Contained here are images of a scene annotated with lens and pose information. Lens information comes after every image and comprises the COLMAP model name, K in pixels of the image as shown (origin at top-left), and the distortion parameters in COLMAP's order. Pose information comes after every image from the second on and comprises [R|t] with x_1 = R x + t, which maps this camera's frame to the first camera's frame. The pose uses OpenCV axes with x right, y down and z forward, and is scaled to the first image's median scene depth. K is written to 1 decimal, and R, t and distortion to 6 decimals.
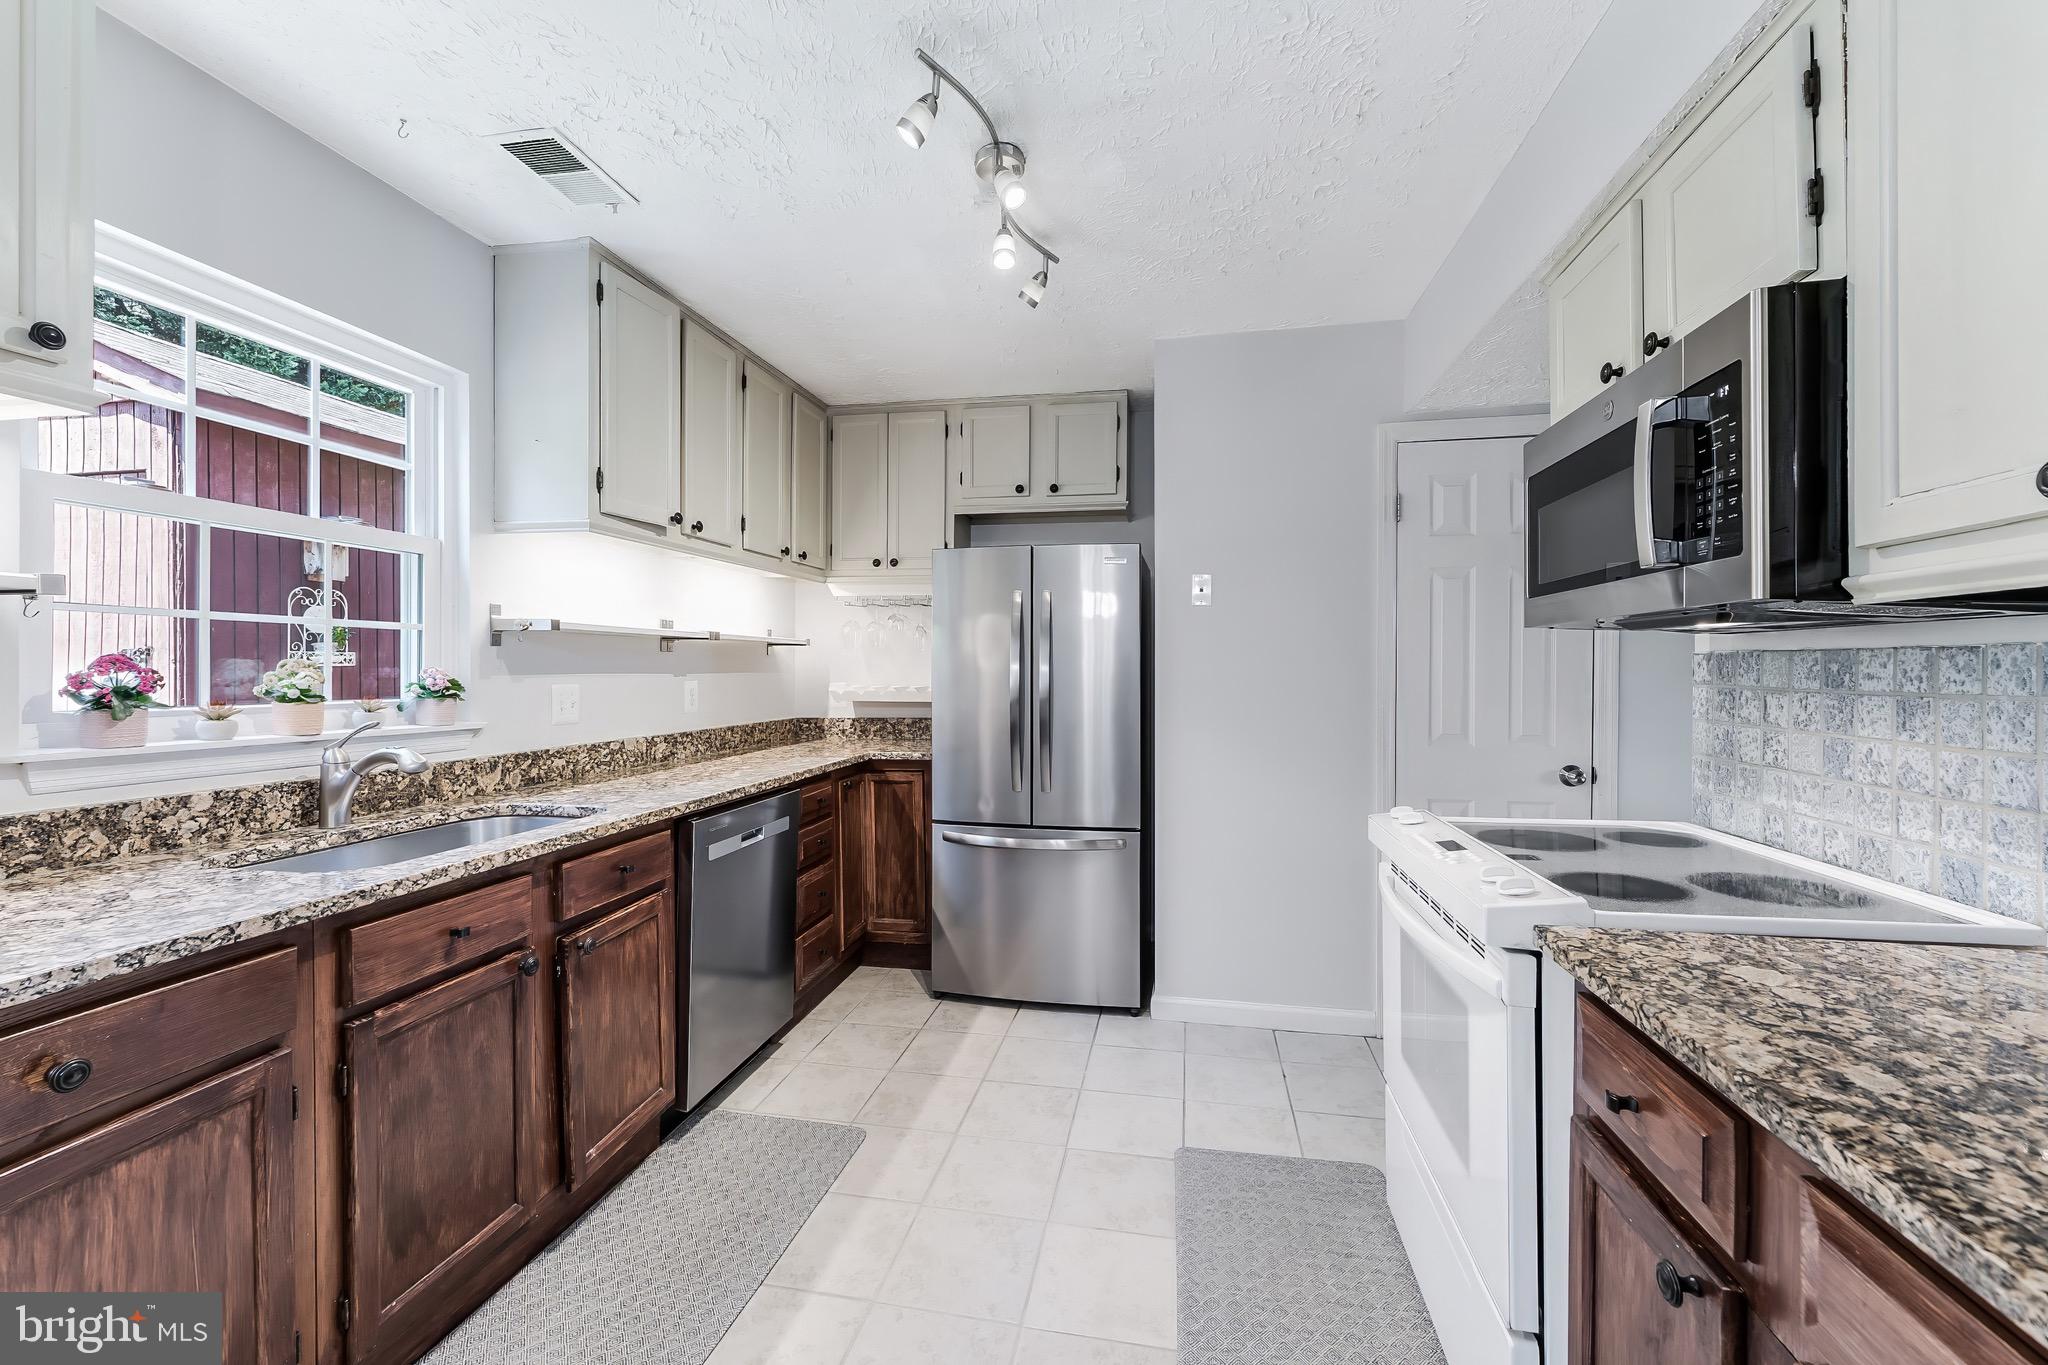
lens RADIAL K [[826.6, 0, 1041.1], [0, 826.6, 675.0], [0, 0, 1]] dist [-0.000695, -0.000145]
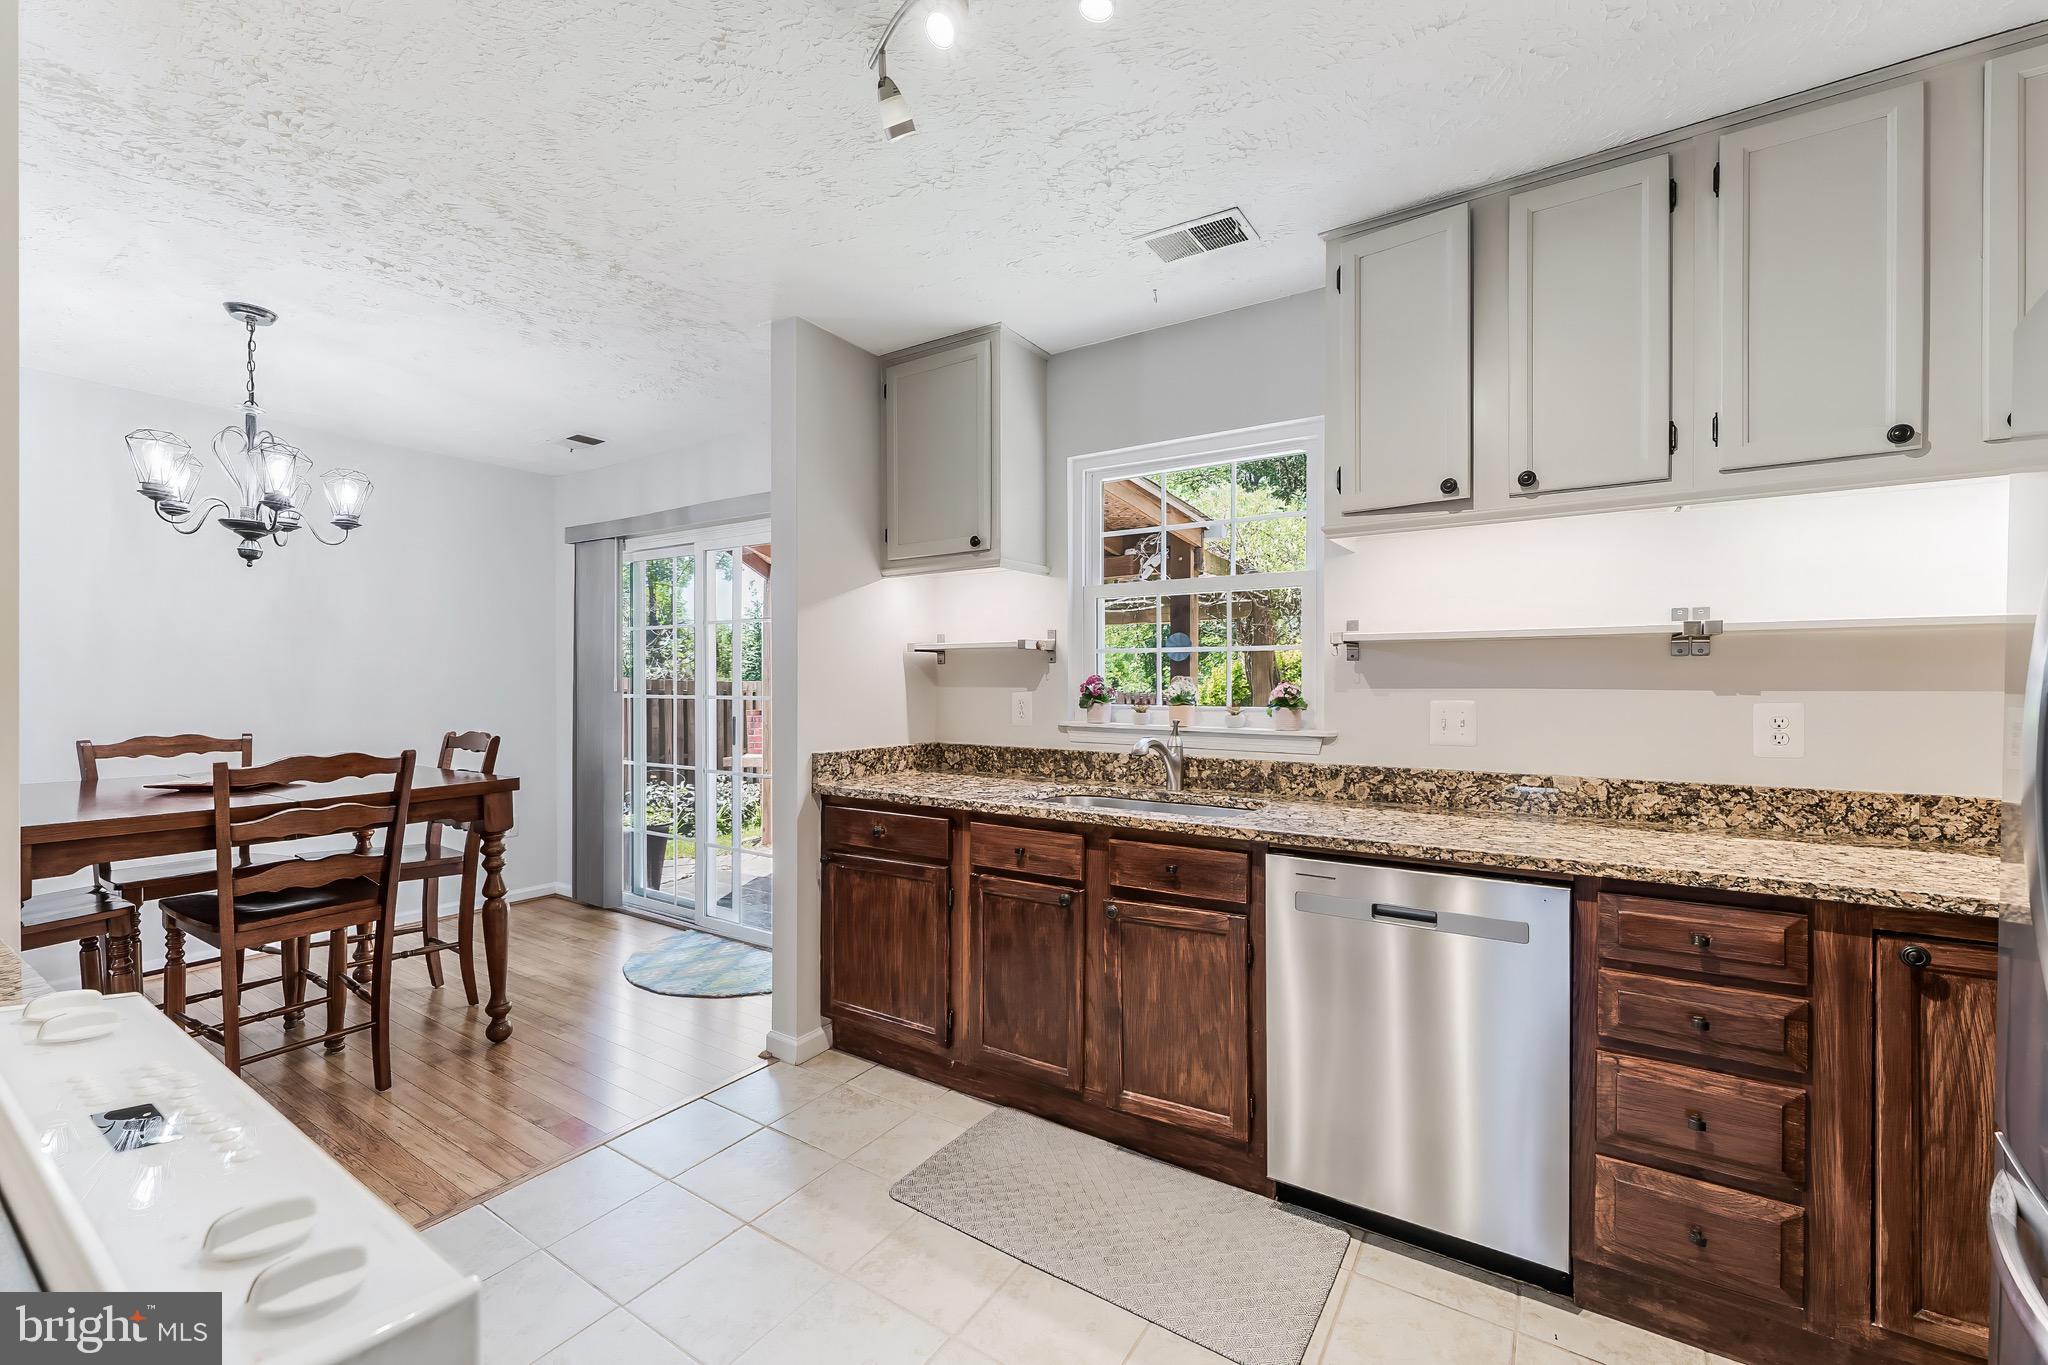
lens RADIAL K [[826.6, 0, 1027.4], [0, 826.6, 679.1], [0, 0, 1]] dist [-0.000695, -0.000145]
pose [[-0.382031, -0.004499, -0.924139, 0.606454], [-0.009206, 0.999957, -0.001062, -0.009453], [0.924104, 0.008102, -0.382056, 1.325235]]
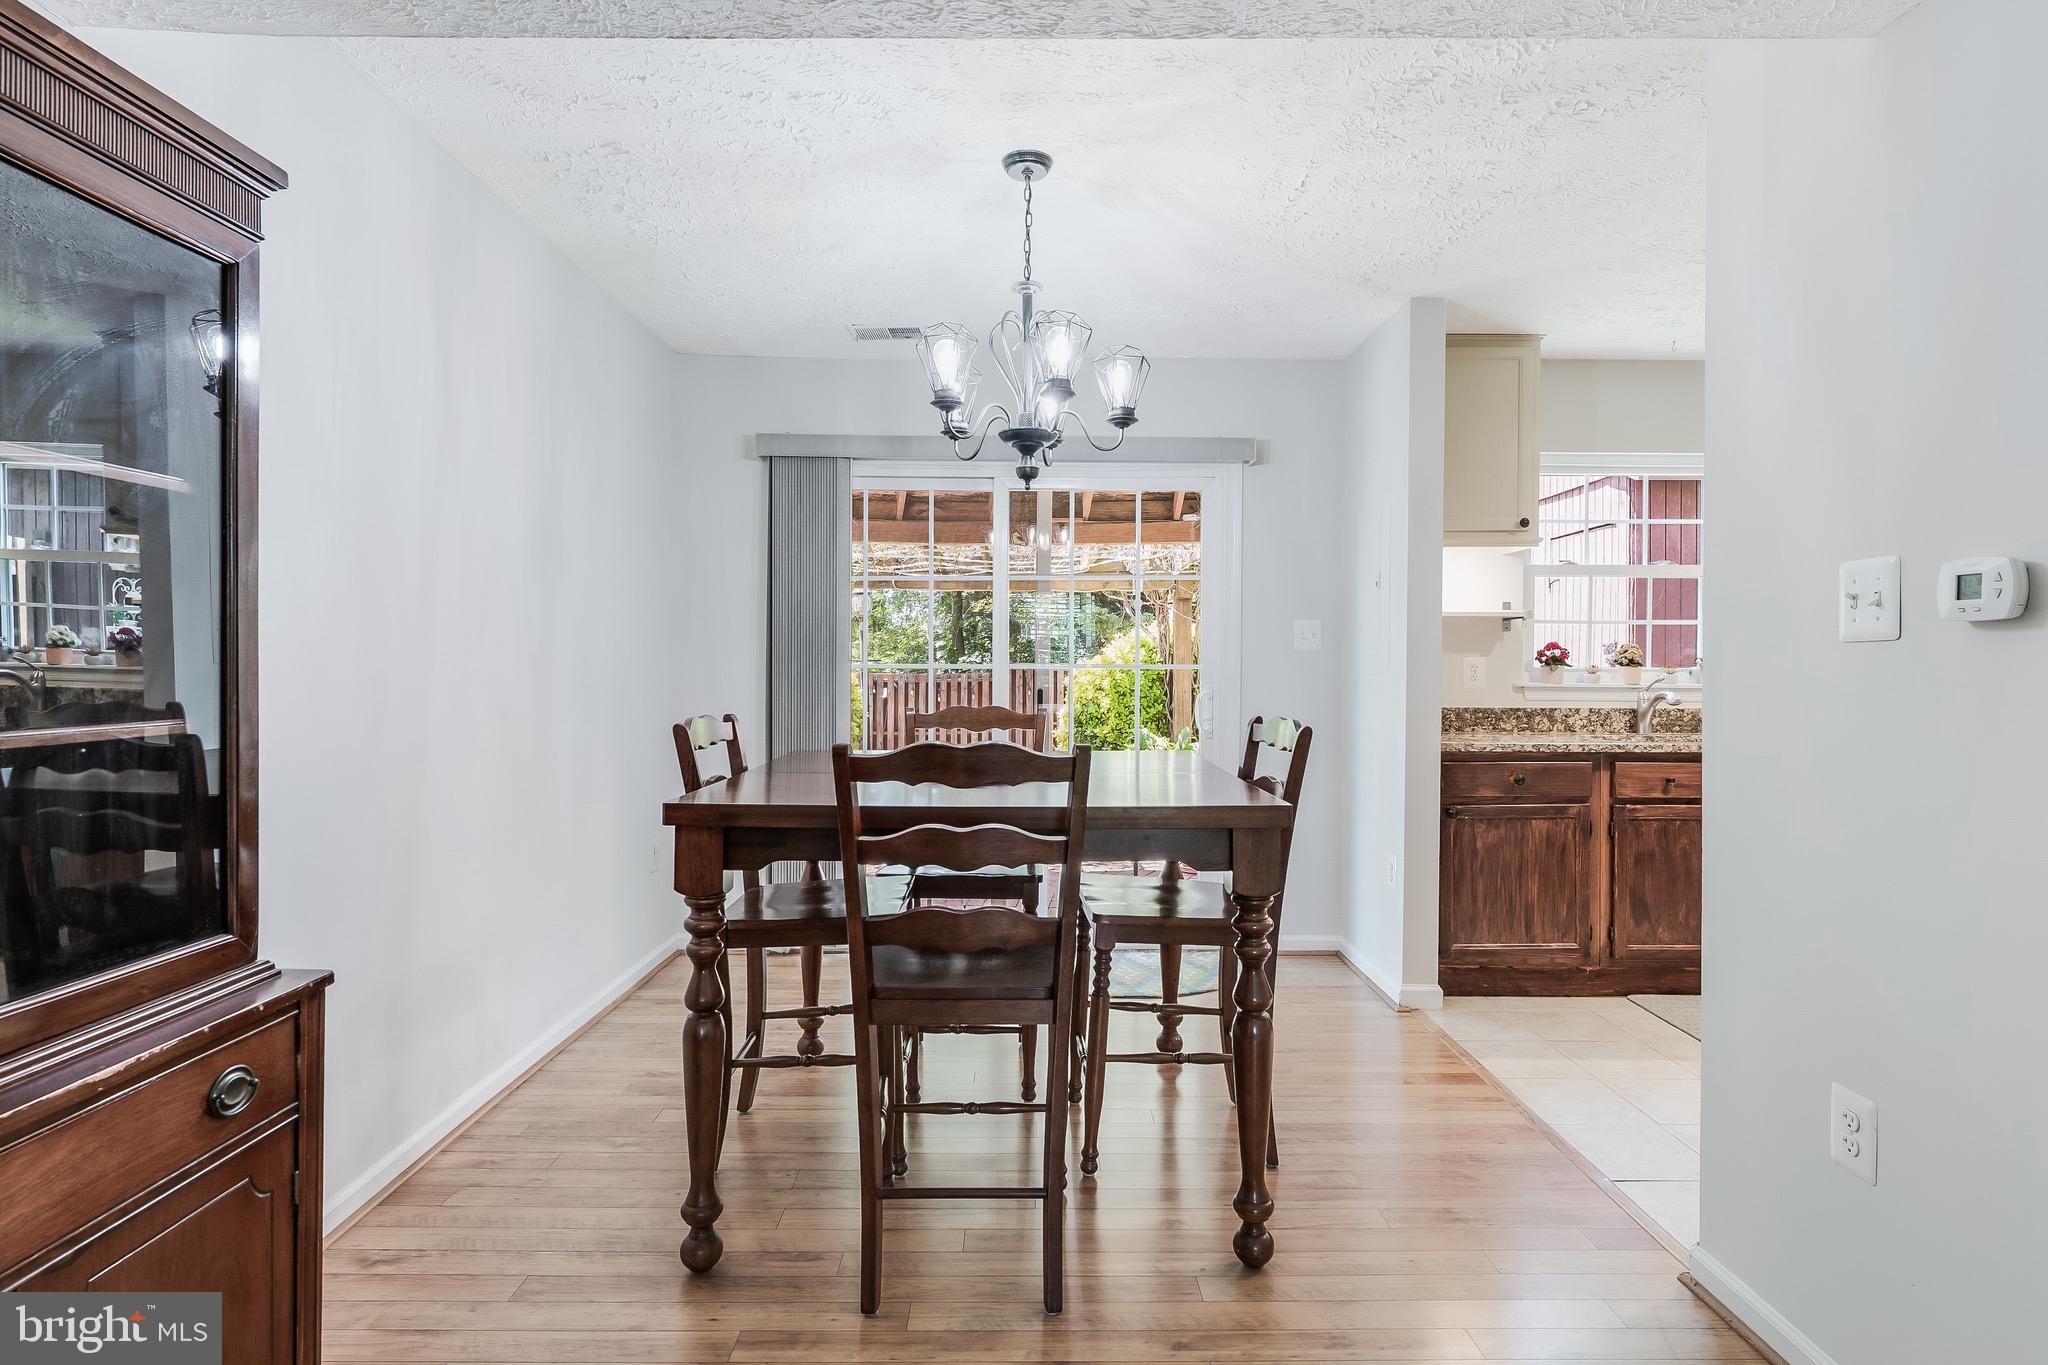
lens RADIAL K [[1050.4, 0, 1037.0], [0, 1050.4, 674.7], [0, 0, 1]] dist [0.003199, 0.000120]
pose [[0.186016, 0.005886, -0.982529, 1.201252], [-0.006411, 0.999968, 0.004777, 0.049147], [0.982526, 0.005410, 0.186048, -0.768108]]
